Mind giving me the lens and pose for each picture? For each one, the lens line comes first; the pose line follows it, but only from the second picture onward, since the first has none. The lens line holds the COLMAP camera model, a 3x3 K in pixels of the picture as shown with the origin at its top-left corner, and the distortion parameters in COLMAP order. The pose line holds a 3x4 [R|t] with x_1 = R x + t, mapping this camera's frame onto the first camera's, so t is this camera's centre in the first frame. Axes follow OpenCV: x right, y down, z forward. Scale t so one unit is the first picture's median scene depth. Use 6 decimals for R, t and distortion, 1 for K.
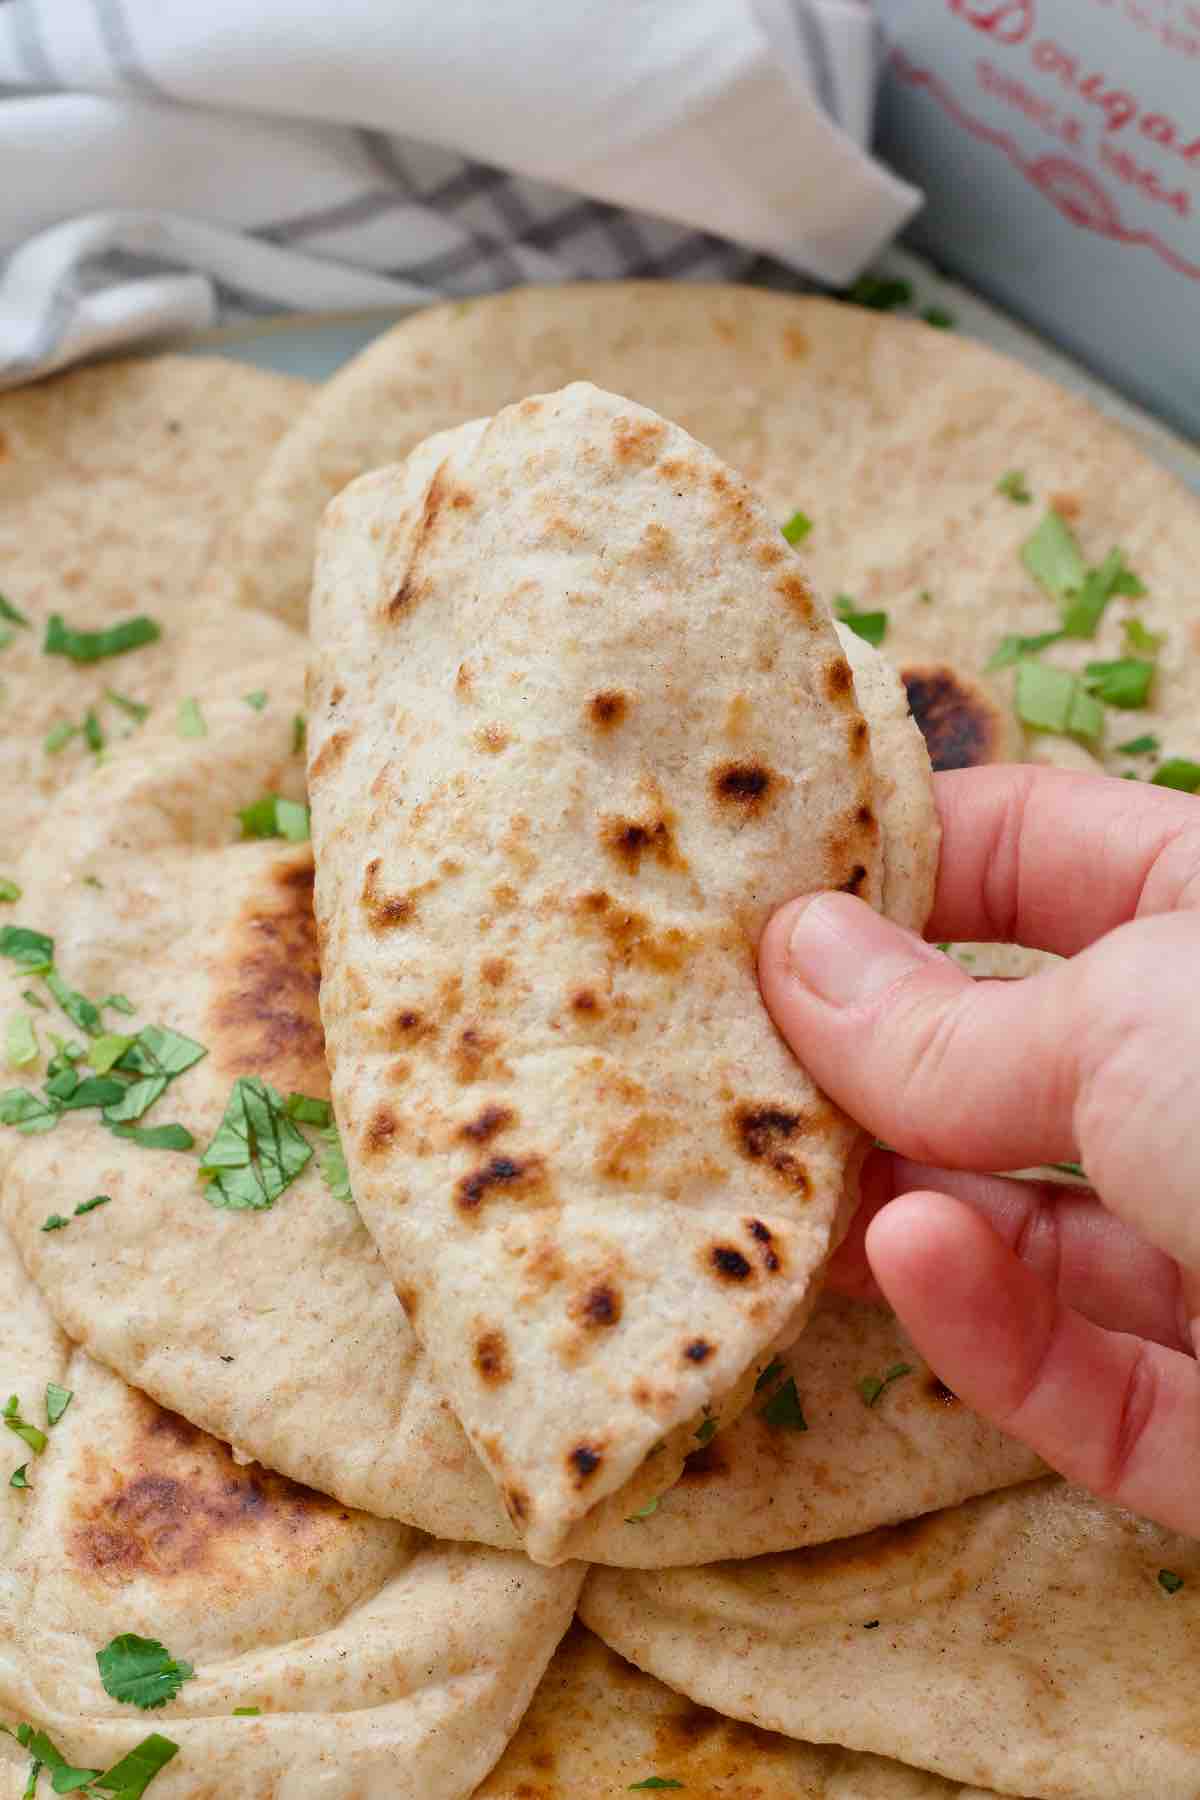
lens RADIAL K [[4678.6, 0, 600.0], [0, 4678.6, 900.0], [0, 0, 1]] dist [-0.113727, -0.304116]
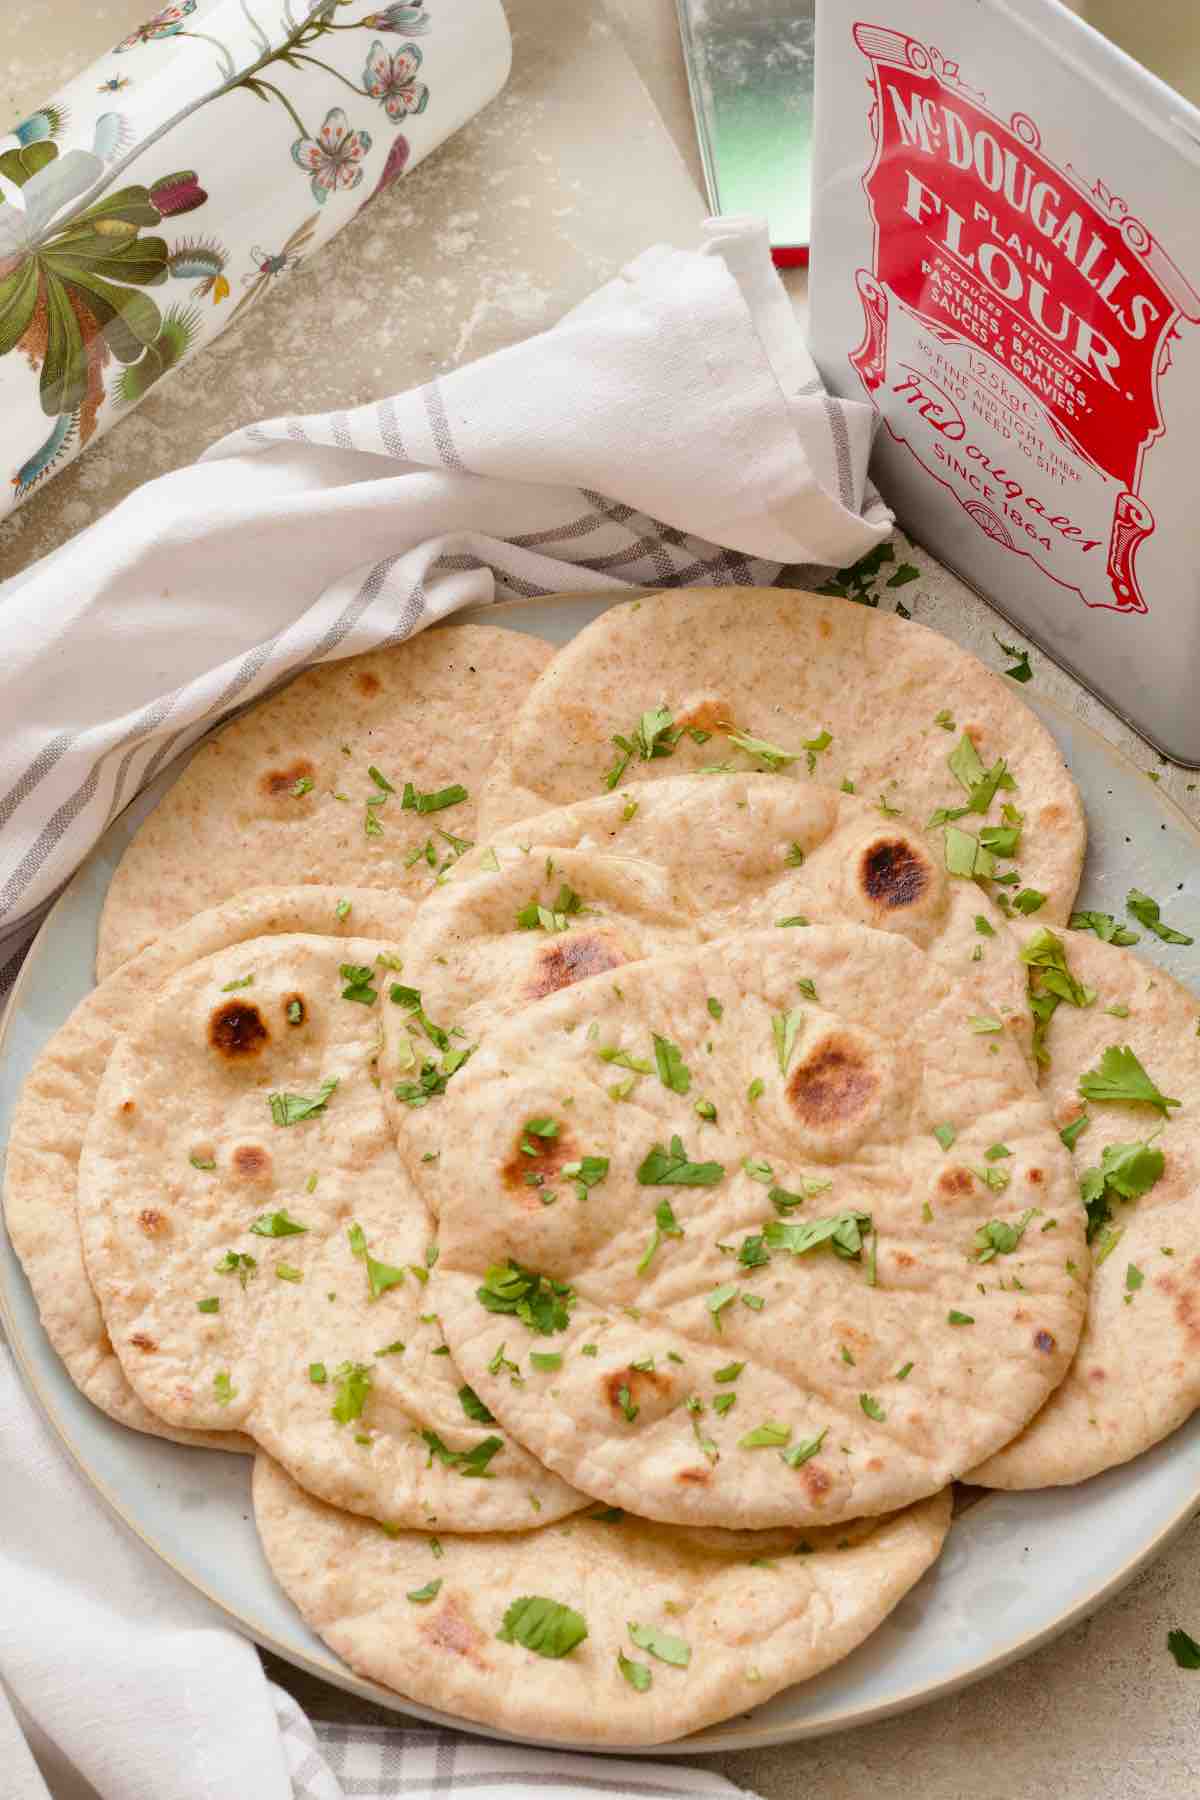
lens RADIAL K [[4678.6, 0, 600.0], [0, 4678.6, 900.0], [0, 0, 1]] dist [-0.113727, -0.304116]
pose [[0.999868, 0.016109, 0.002085, -0.052373], [-0.016241, 0.989032, 0.146805, -0.319460], [0.000303, -0.146819, 0.989163, -0.885602]]
